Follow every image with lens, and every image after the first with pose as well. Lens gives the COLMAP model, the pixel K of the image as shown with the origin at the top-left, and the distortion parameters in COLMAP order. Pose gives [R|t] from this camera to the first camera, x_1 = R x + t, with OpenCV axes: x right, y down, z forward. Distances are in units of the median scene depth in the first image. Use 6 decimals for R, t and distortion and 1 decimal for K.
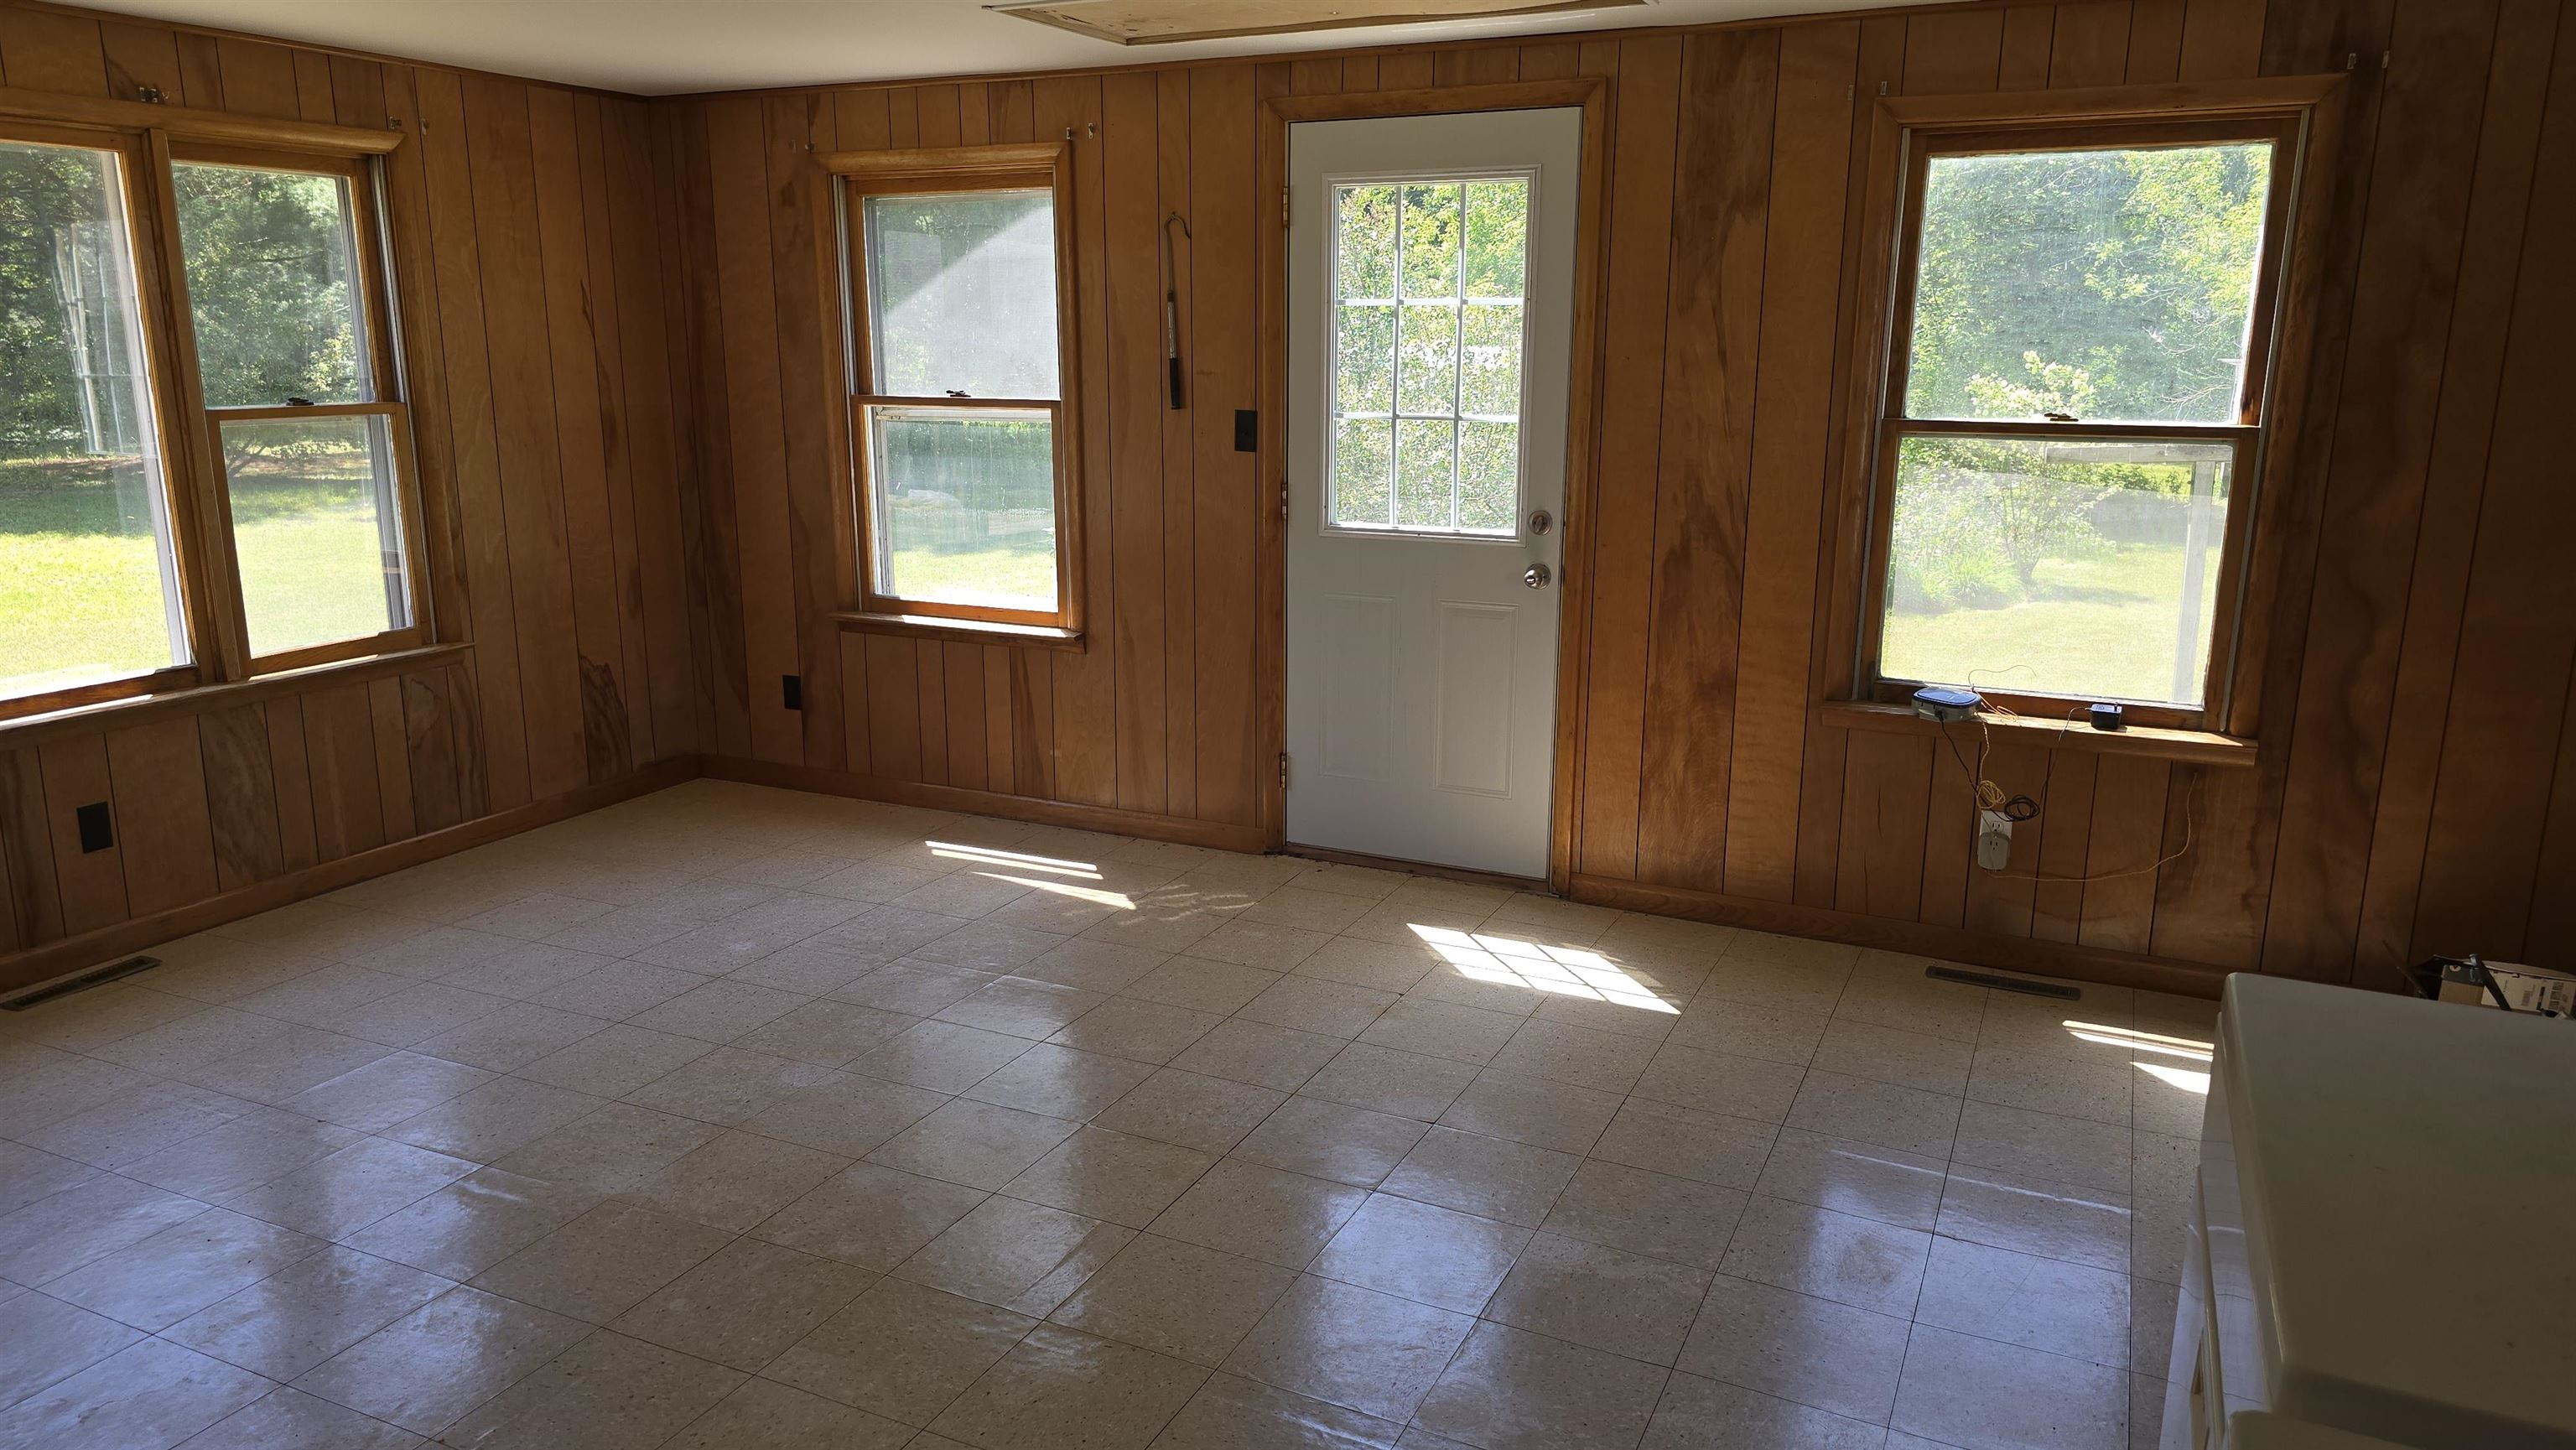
lens RADIAL K [[1711.3, 0, 1283.6], [0, 1711.3, 744.0], [0, 0, 1]] dist [0.028469, -0.004071]
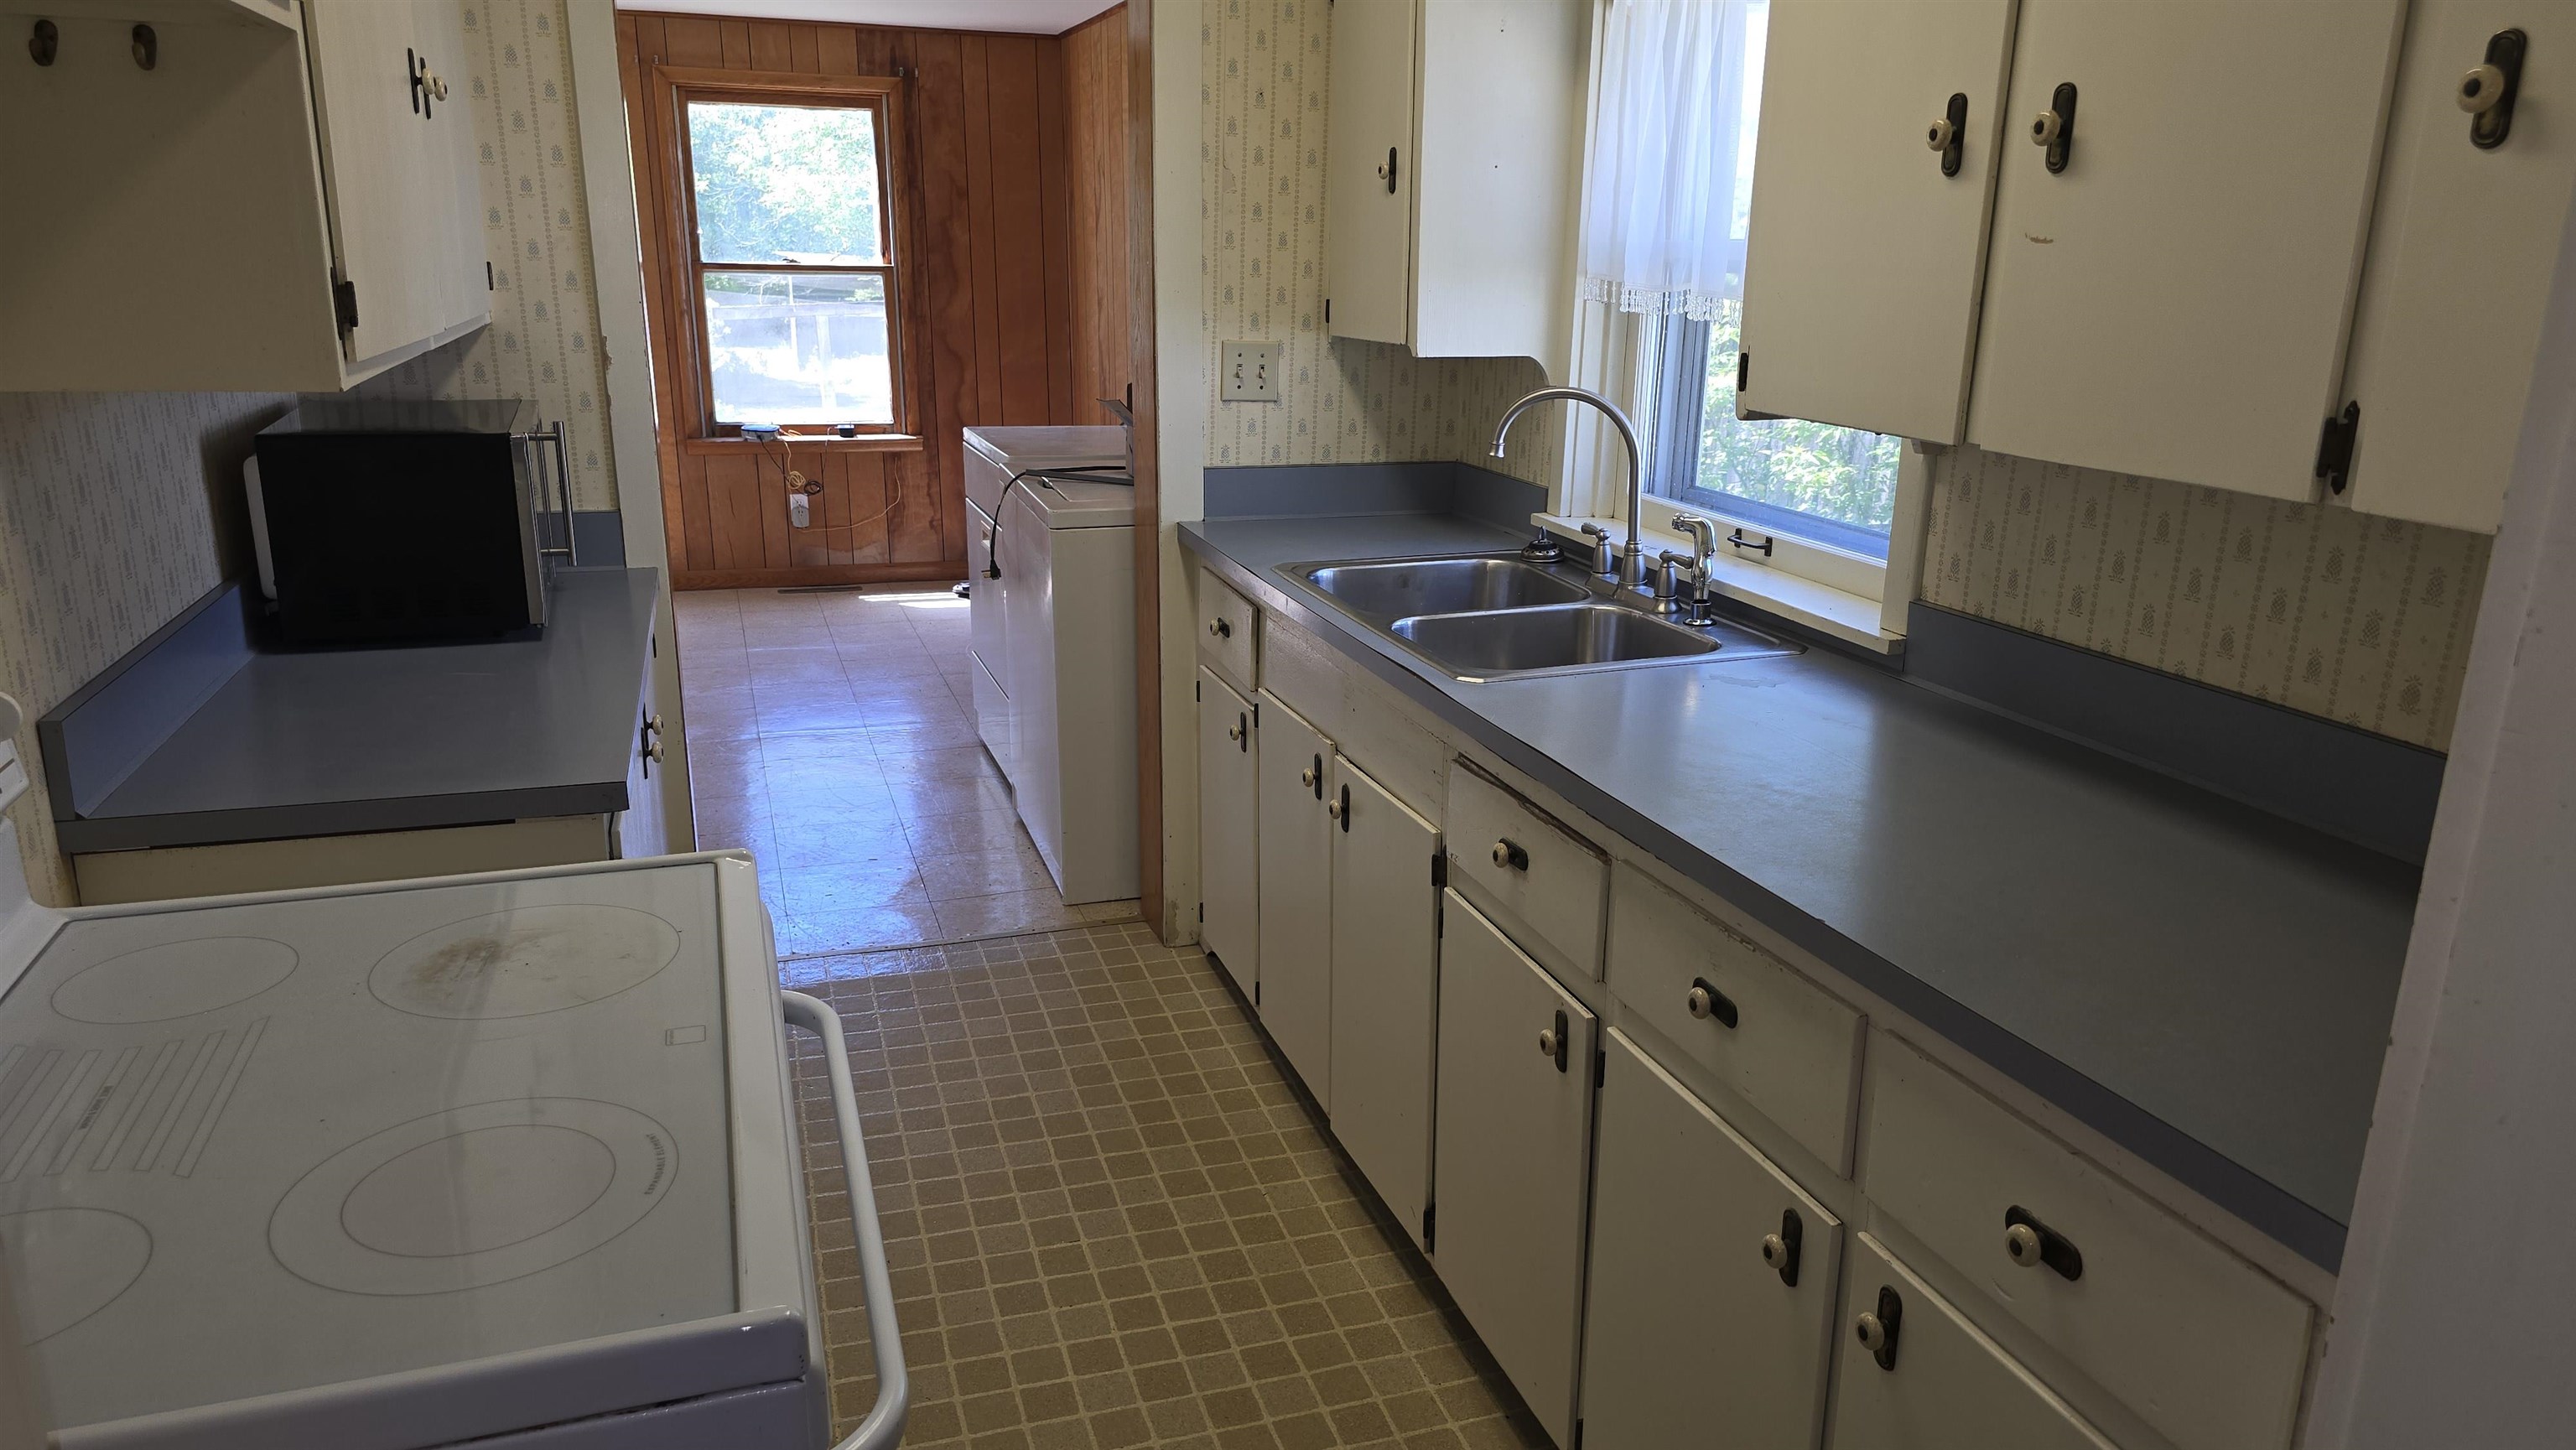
lens RADIAL K [[1711.3, 0, 1297.5], [0, 1711.3, 727.5], [0, 0, 1]] dist [0.028469, -0.004071]
pose [[0.711340, -0.187368, 0.677414, -0.455448], [0.154751, 0.981912, 0.109088, 0.165236], [-0.685601, 0.027232, 0.727468, -0.610918]]
